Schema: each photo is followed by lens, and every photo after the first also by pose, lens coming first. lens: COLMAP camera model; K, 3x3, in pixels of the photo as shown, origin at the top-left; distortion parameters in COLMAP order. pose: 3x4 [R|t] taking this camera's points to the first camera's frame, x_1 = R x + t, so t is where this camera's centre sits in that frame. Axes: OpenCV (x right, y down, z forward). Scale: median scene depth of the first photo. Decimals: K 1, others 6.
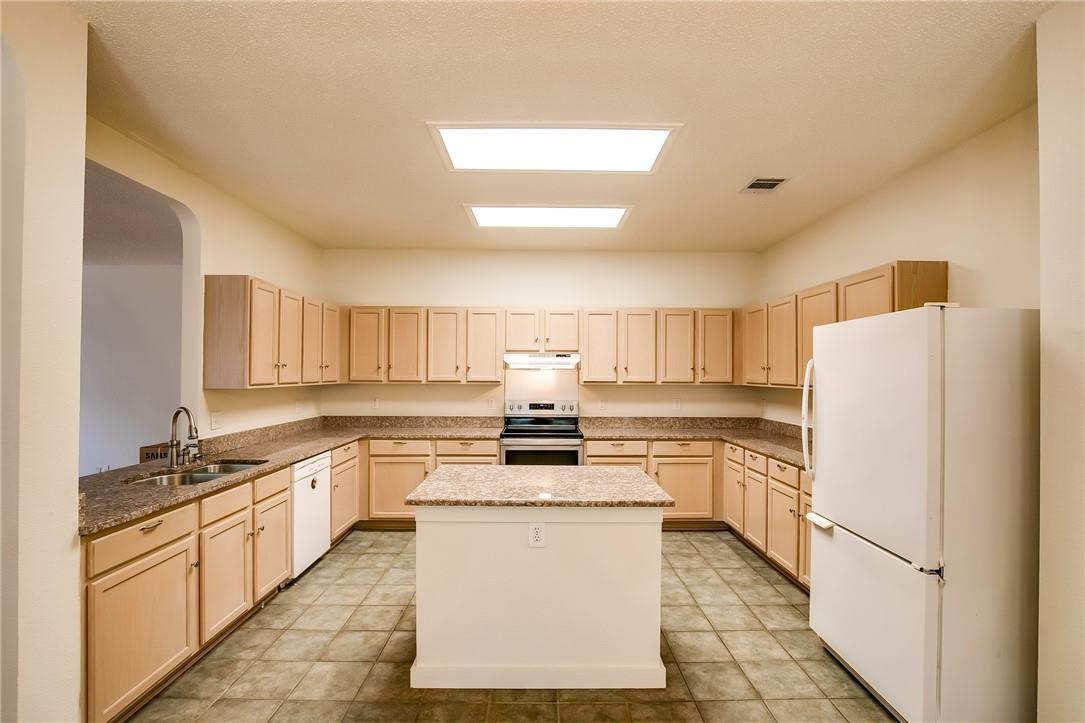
lens RADIAL K [[497.9, 0, 544.0], [0, 497.9, 367.0], [0, 0, 1]] dist [-0.036900, 0.007927]
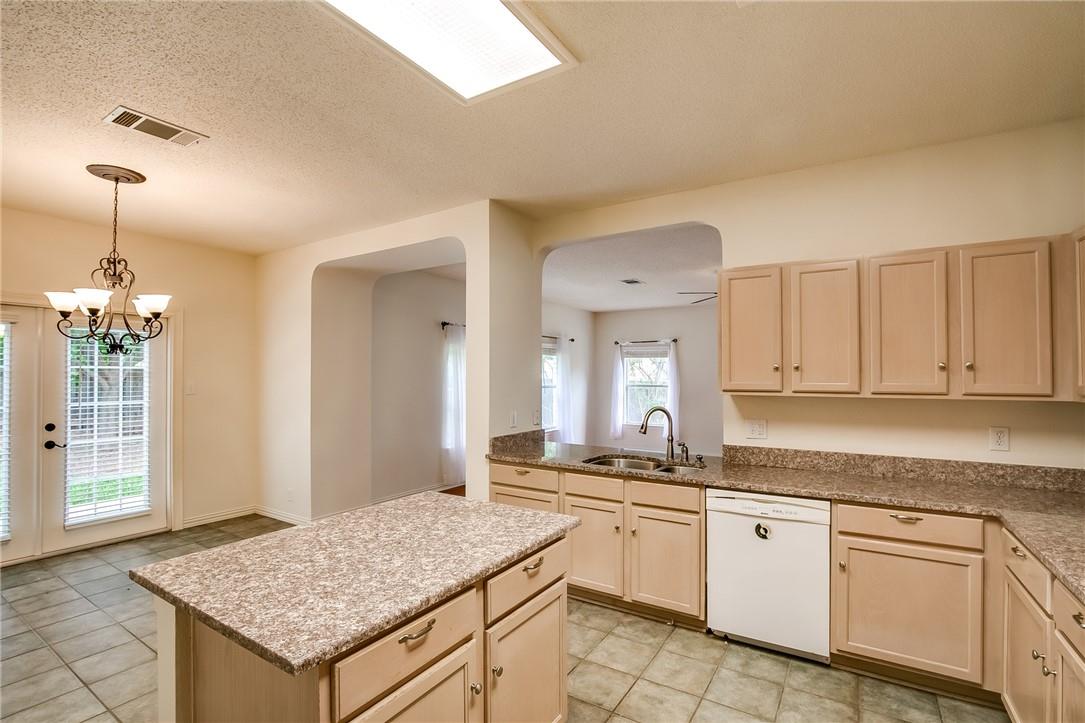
lens RADIAL K [[504.5, 0, 543.2], [0, 504.5, 367.8], [0, 0, 1]] dist [-0.029477, 0.000110]
pose [[-0.544872, -0.017122, -0.838344, 0.291786], [0.005475, 0.999698, -0.023976, 0.012352], [0.838501, -0.017653, -0.544613, 1.027326]]
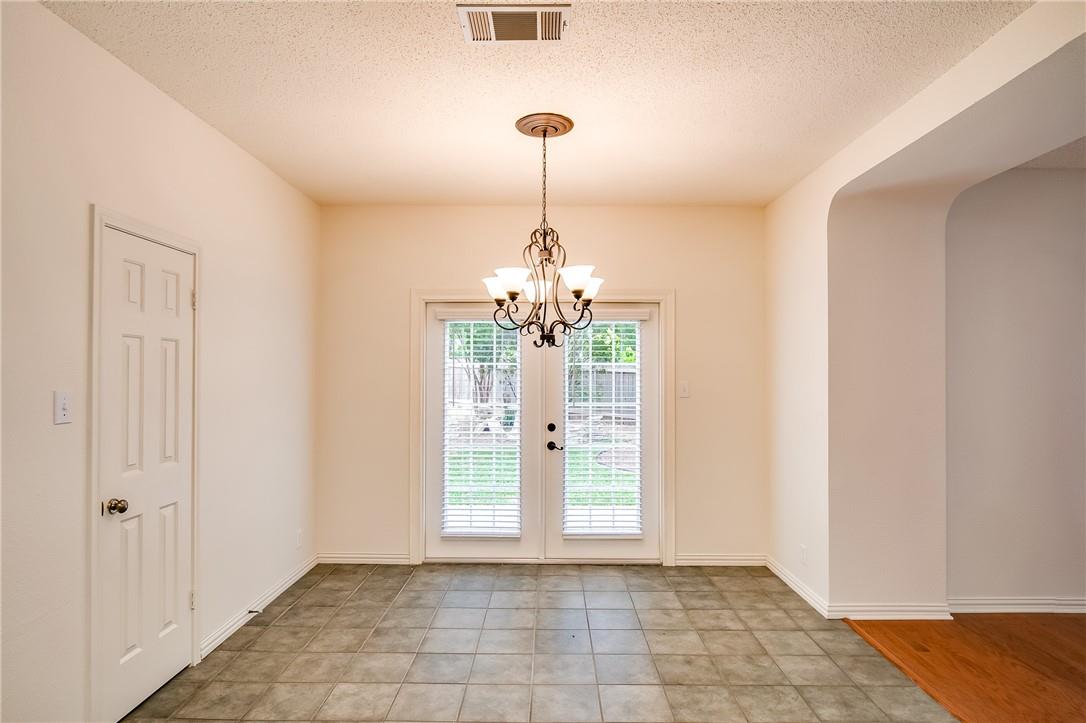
lens RADIAL K [[601.1, 0, 542.7], [0, 601.1, 365.5], [0, 0, 1]] dist [-0.028454, 0.011336]
pose [[-0.999796, -0.005893, 0.019337, -0.005381], [-0.006324, 0.999731, -0.022295, 0.010048], [-0.019200, -0.022413, -0.999564, 0.806139]]
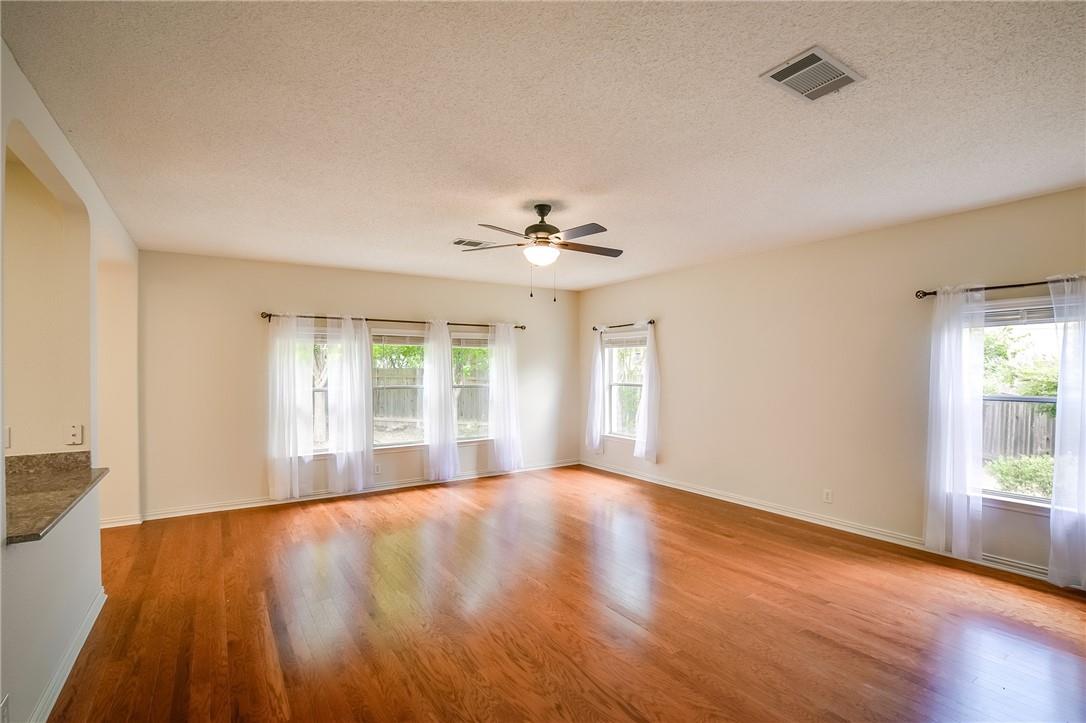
lens RADIAL K [[502.0, 0, 543.6], [0, 502.0, 368.1], [0, 0, 1]] dist [-0.027984, 0.000428]
pose [[-0.841206, 0.001431, -0.540713, -0.792083], [0.008382, 0.999911, -0.010393, -0.000200], [0.540650, -0.013275, -0.841143, 1.484378]]
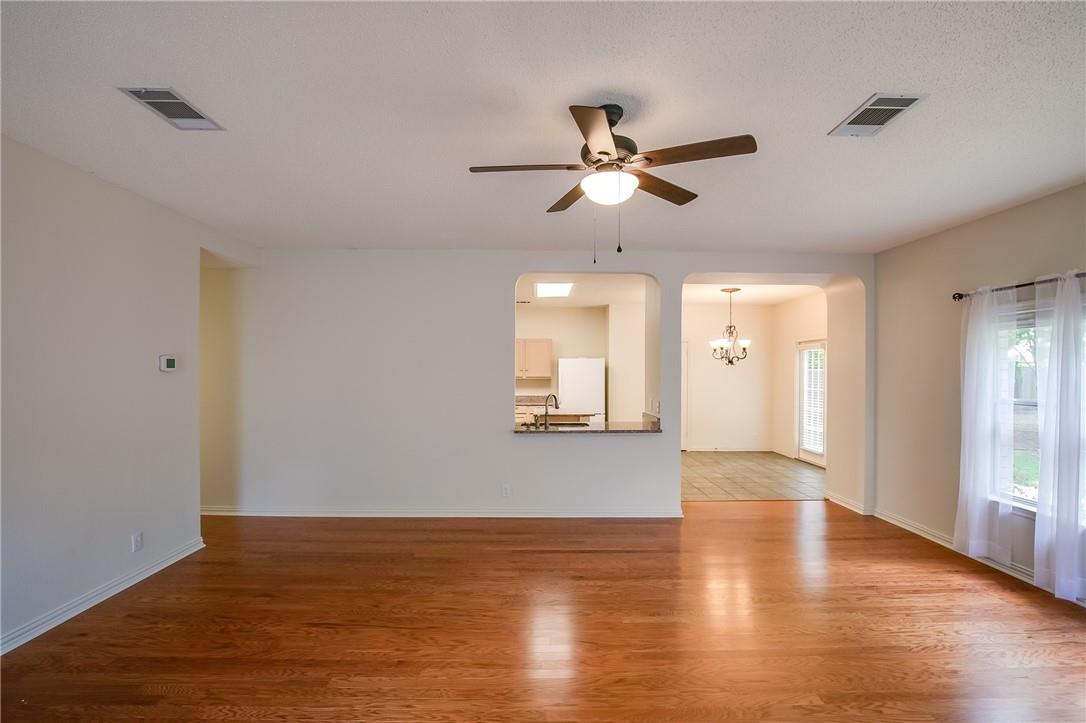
lens RADIAL K [[502.0, 0, 543.6], [0, 502.0, 368.1], [0, 0, 1]] dist [-0.027984, 0.000428]
pose [[-0.004750, 0.001575, 0.999987, -1.912668], [-0.014839, 0.999889, -0.001645, -0.006856], [-0.999879, -0.014847, -0.004726, 0.755941]]
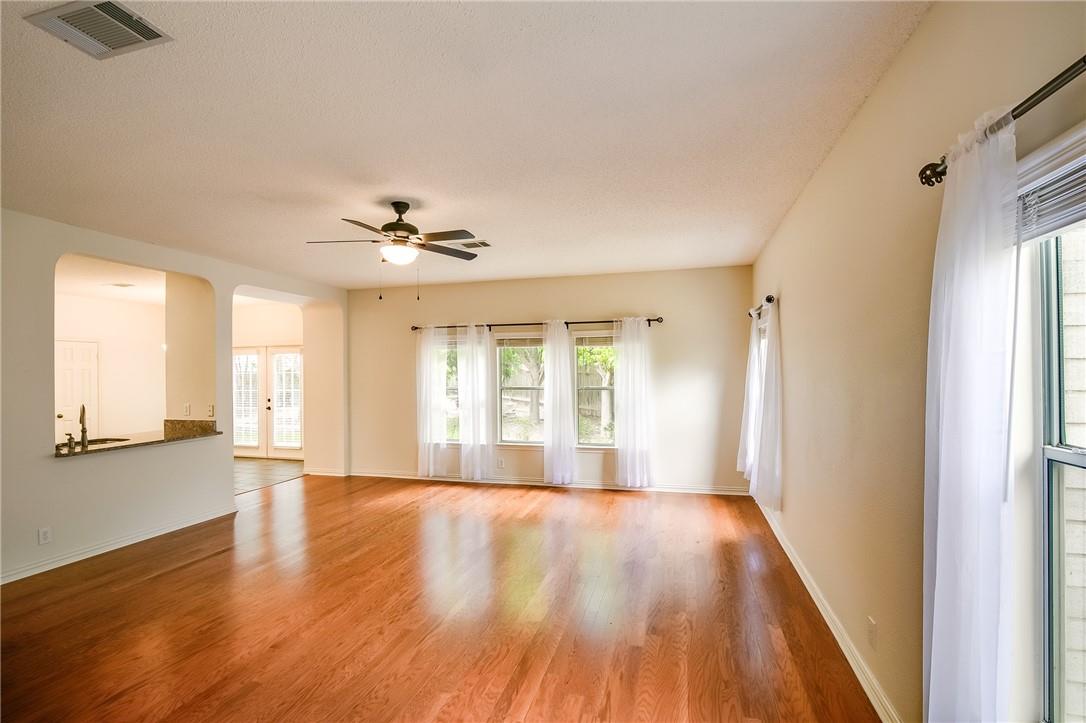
lens RADIAL K [[516.0, 0, 539.4], [0, 516.0, 366.3], [0, 0, 1]] dist [-0.029726, 0.000005]
pose [[-0.960909, 0.011291, 0.276632, -1.823216], [0.006349, 0.999804, -0.018755, 0.001816], [-0.276790, -0.016266, -0.960793, 1.522384]]
